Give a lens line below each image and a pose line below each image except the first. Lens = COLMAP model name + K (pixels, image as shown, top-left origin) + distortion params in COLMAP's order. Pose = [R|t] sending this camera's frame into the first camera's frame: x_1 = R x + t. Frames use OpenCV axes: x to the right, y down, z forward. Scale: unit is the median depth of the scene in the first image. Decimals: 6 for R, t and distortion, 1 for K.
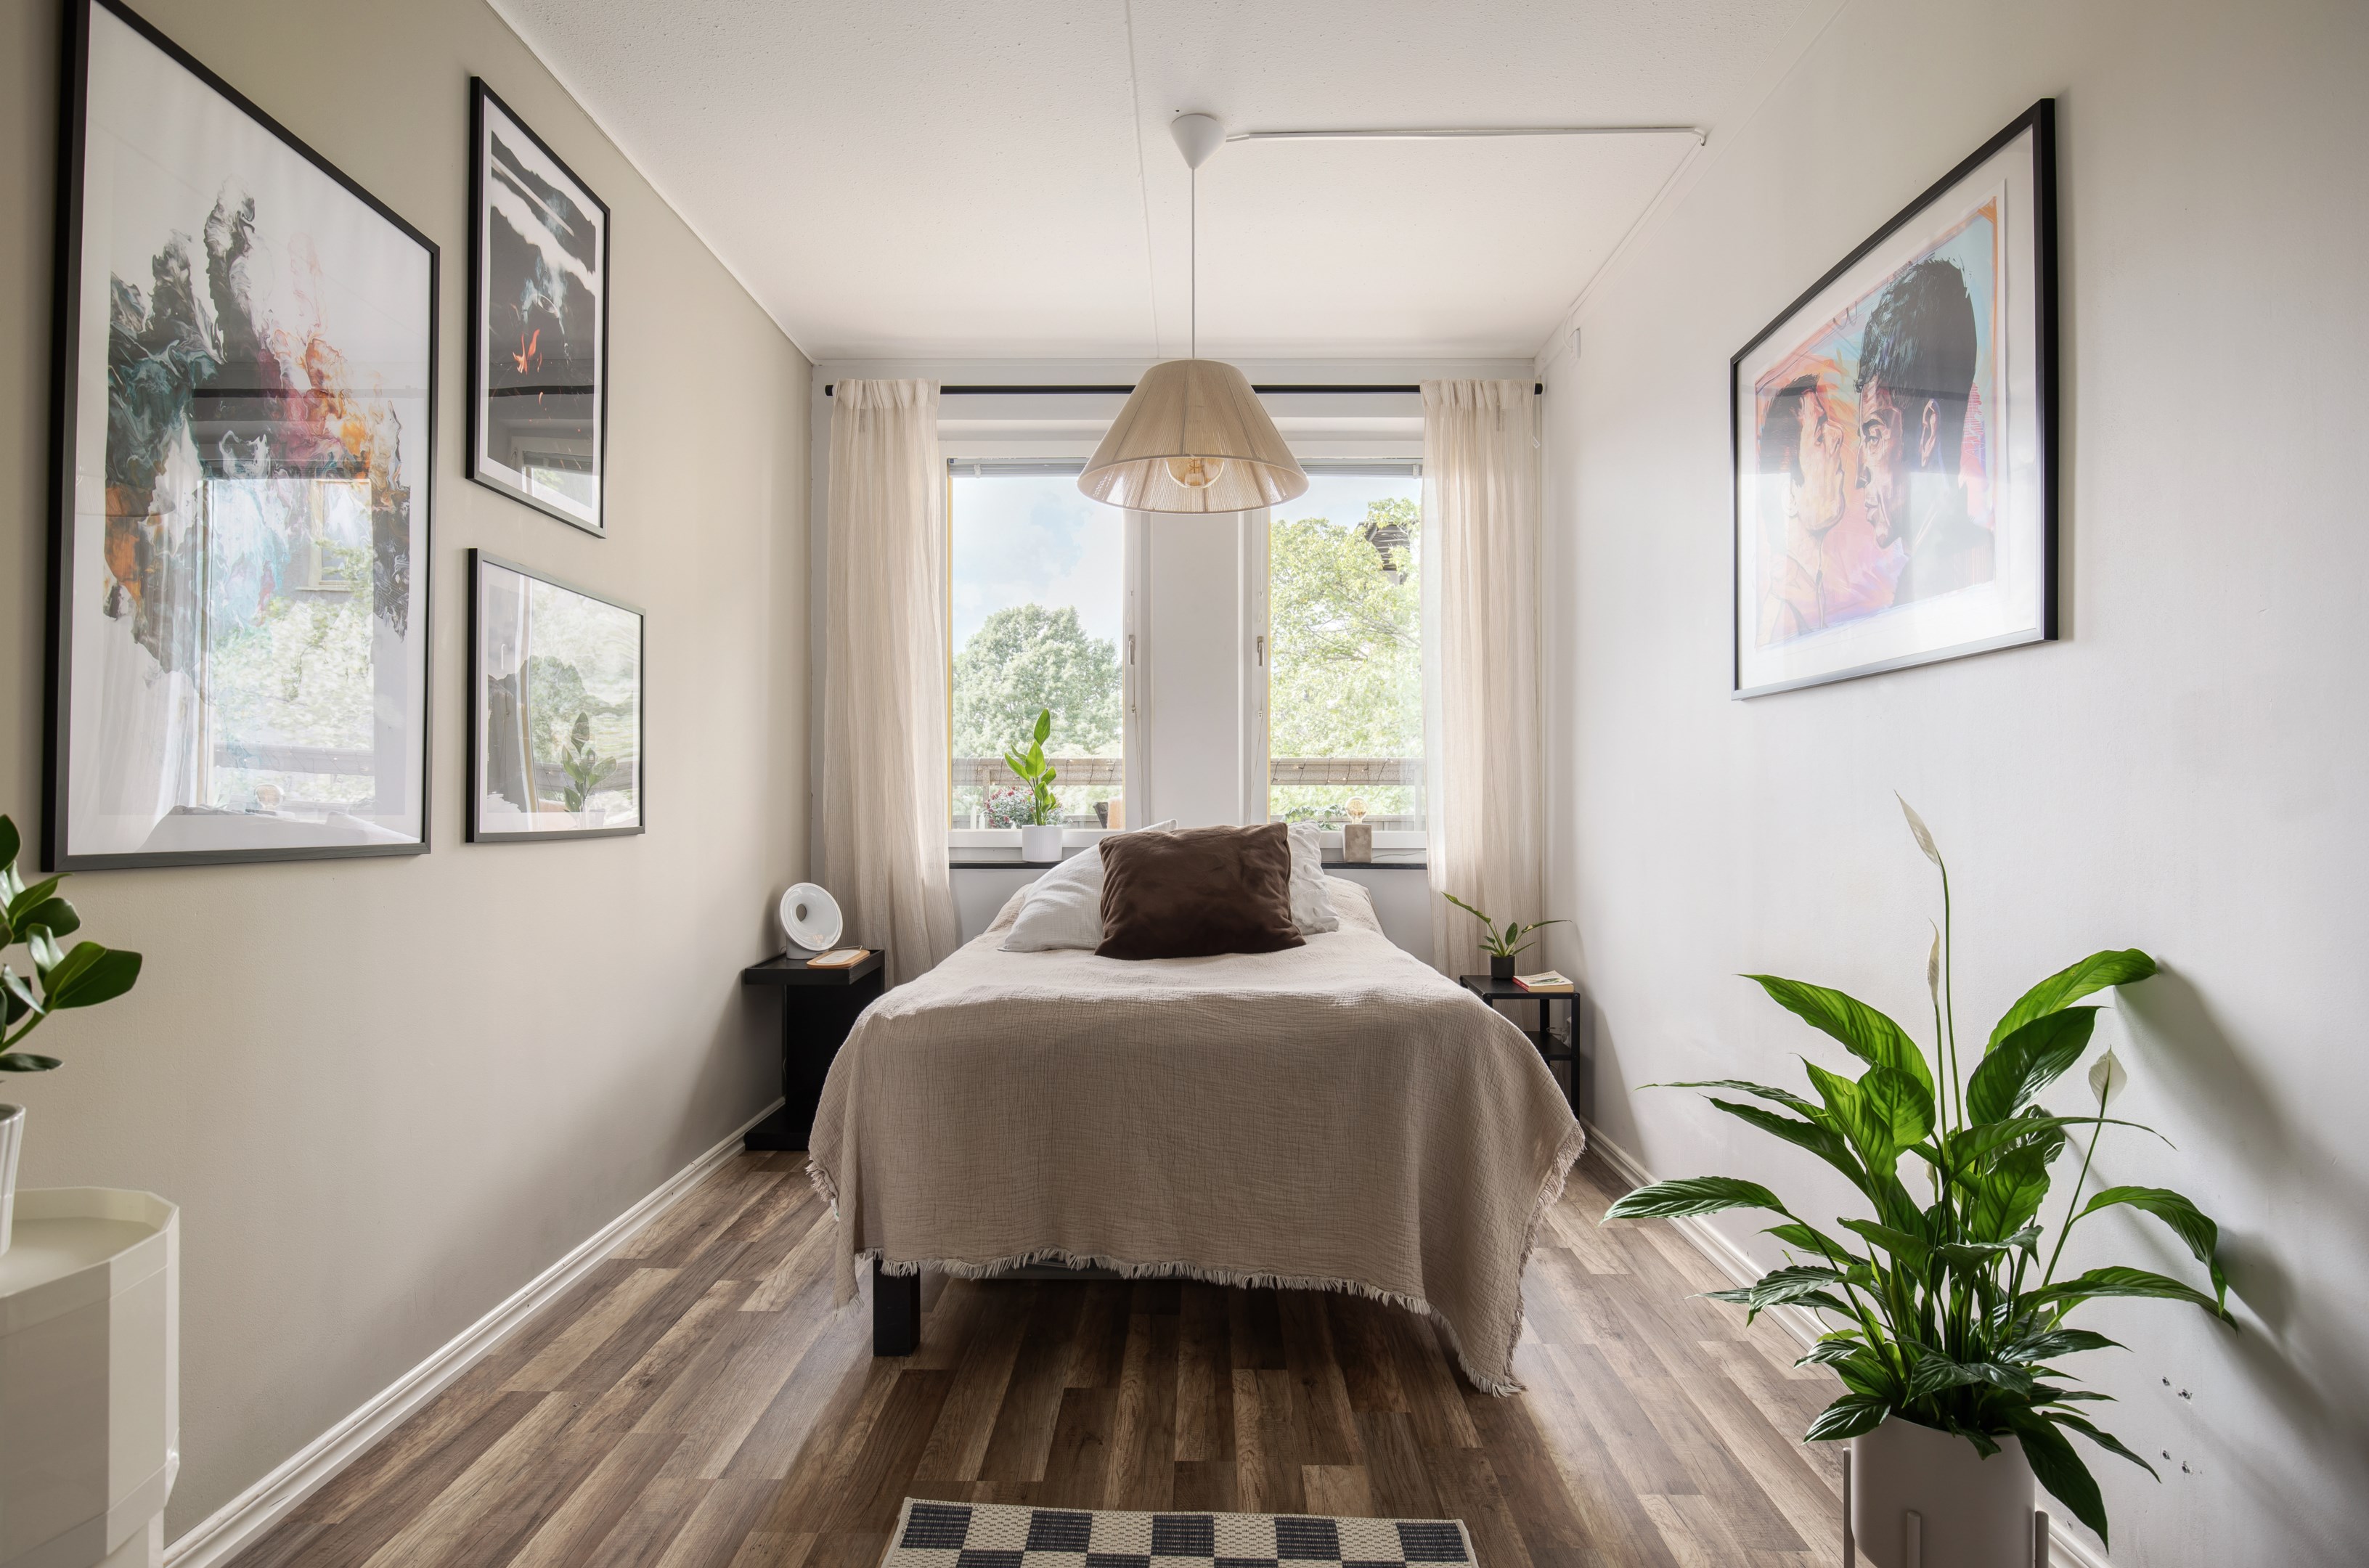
lens RADIAL K [[1365.5, 0, 1184.5], [0, 1365.5, 784.0], [0, 0, 1]] dist [0.013998, -0.000406]
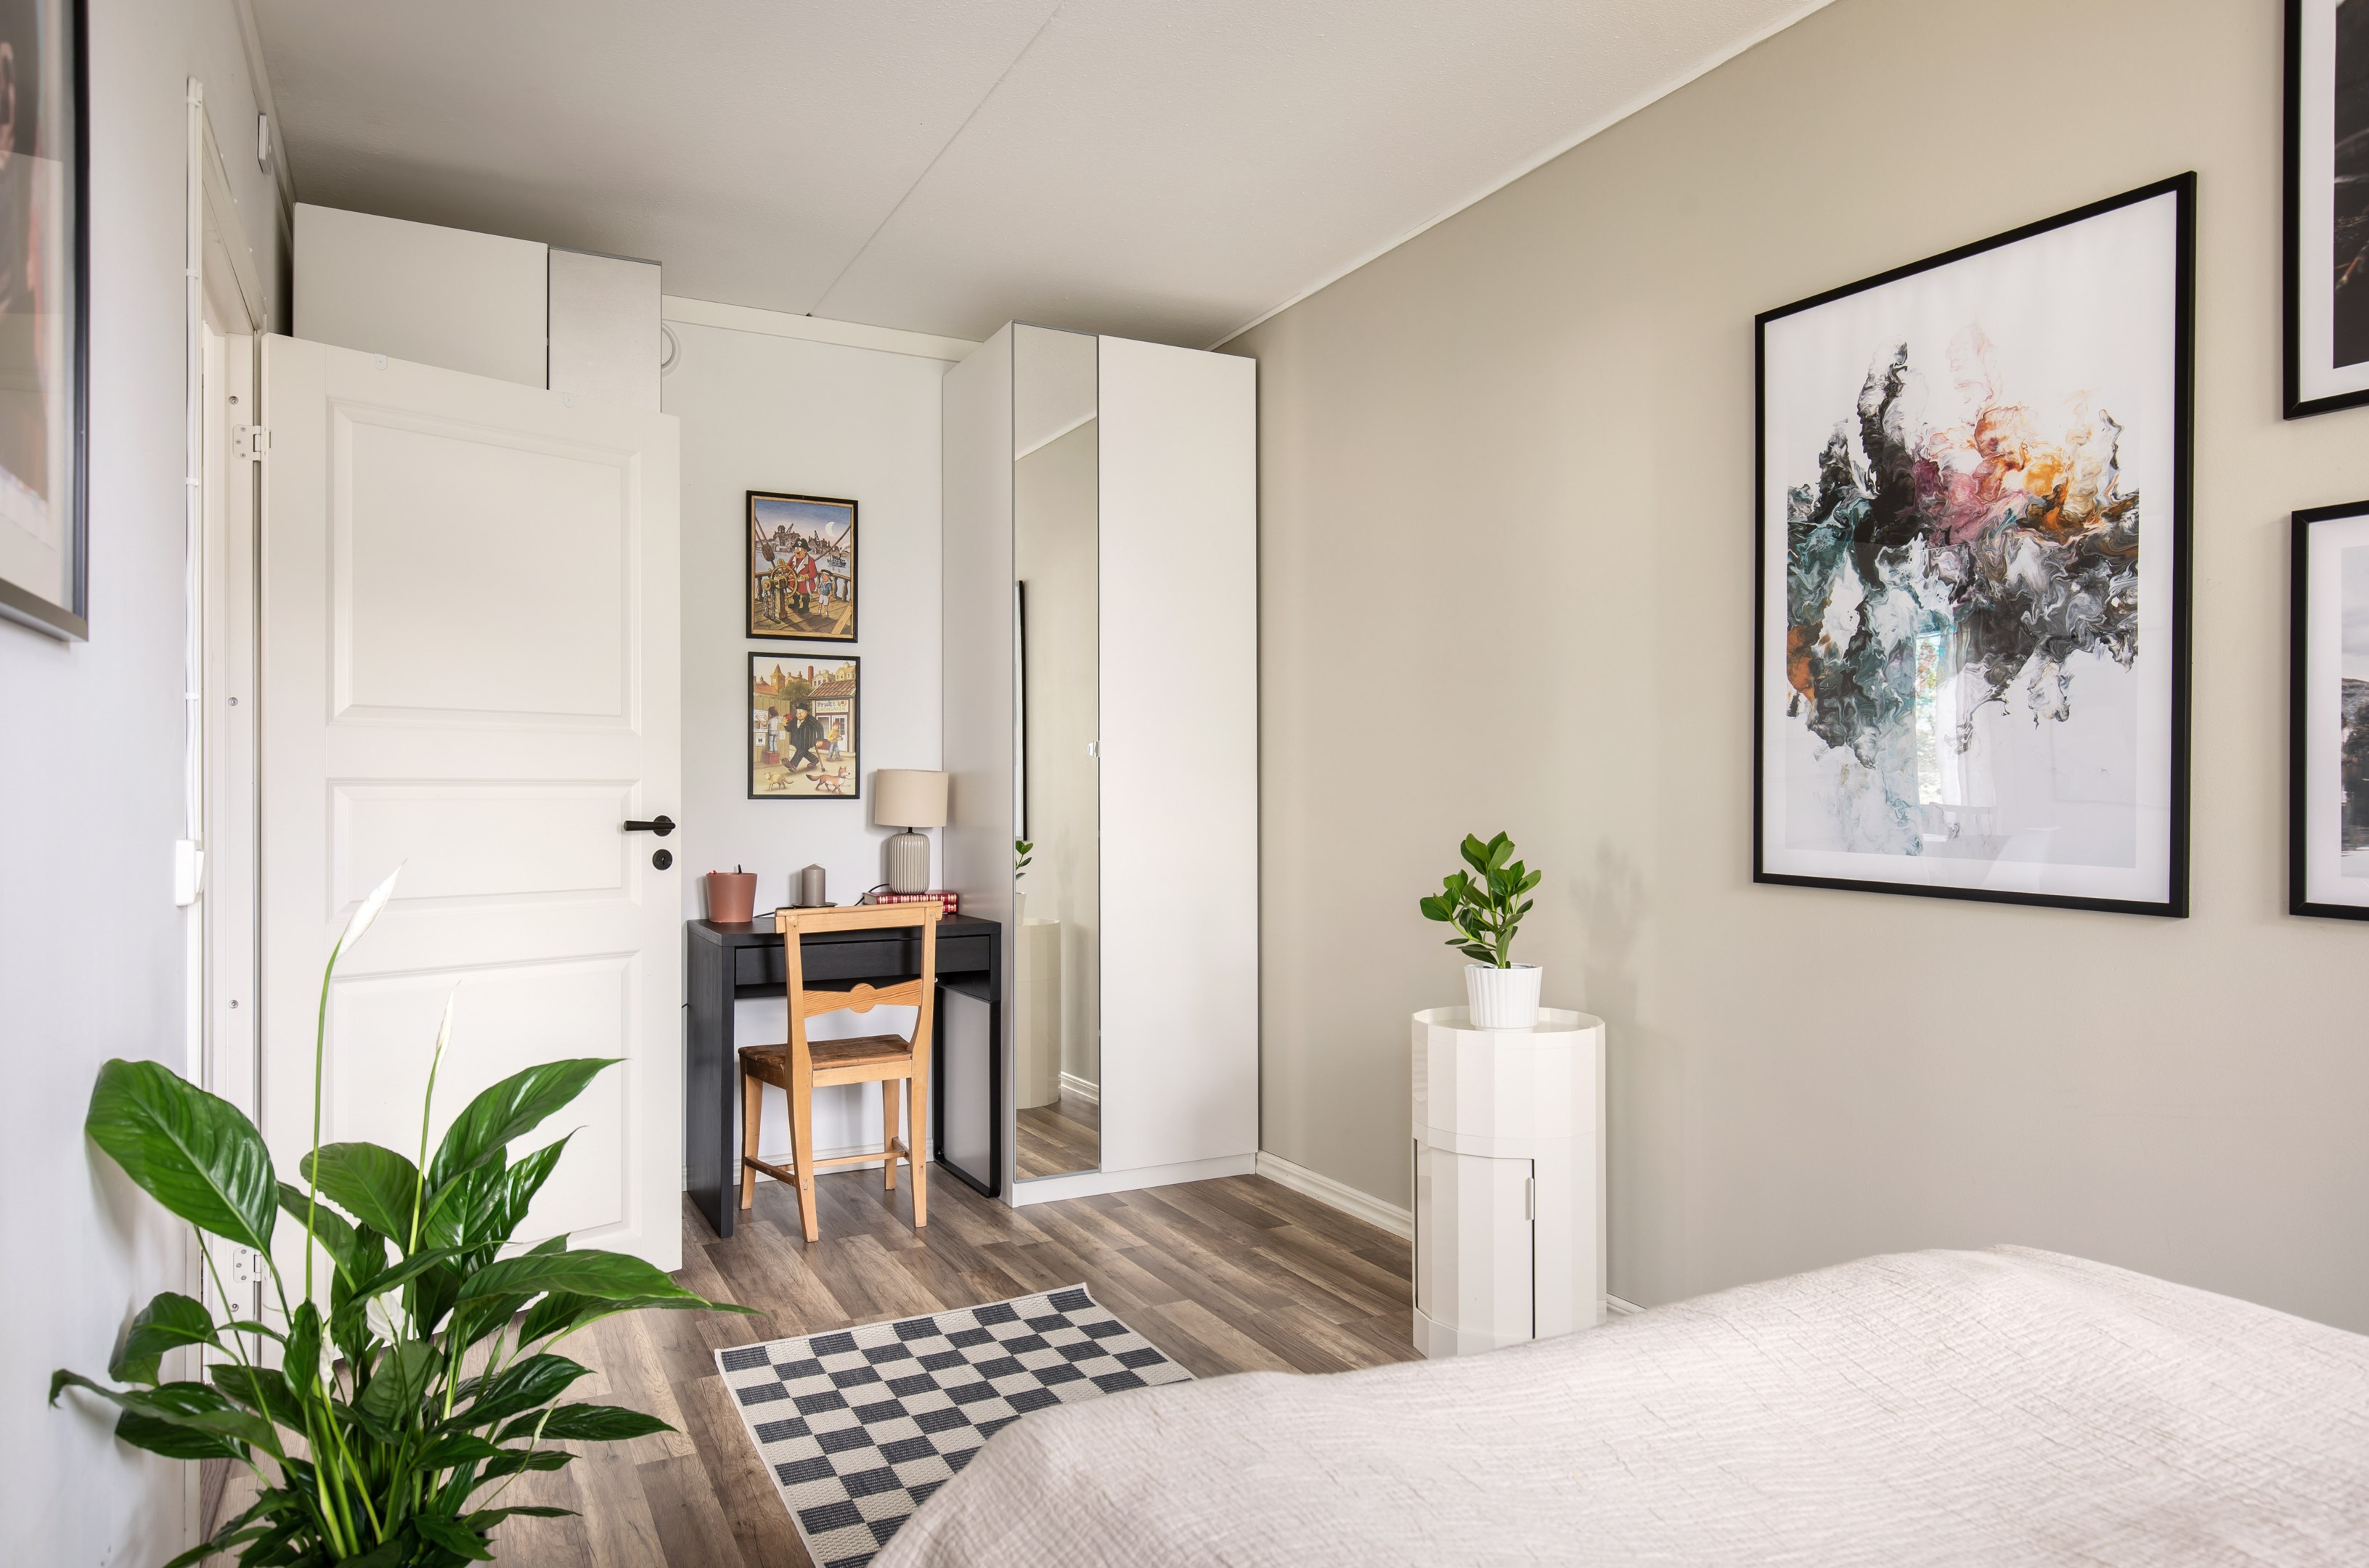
lens RADIAL K [[1471.1, 0, 1184.5], [0, 1471.1, 784.0], [0, 0, 1]] dist [-0.000504, -0.000309]
pose [[-0.880584, -0.003194, -0.473879, 0.501571], [0.005830, 0.999829, -0.017573, -0.022284], [0.473854, -0.018237, -0.880415, 1.889652]]
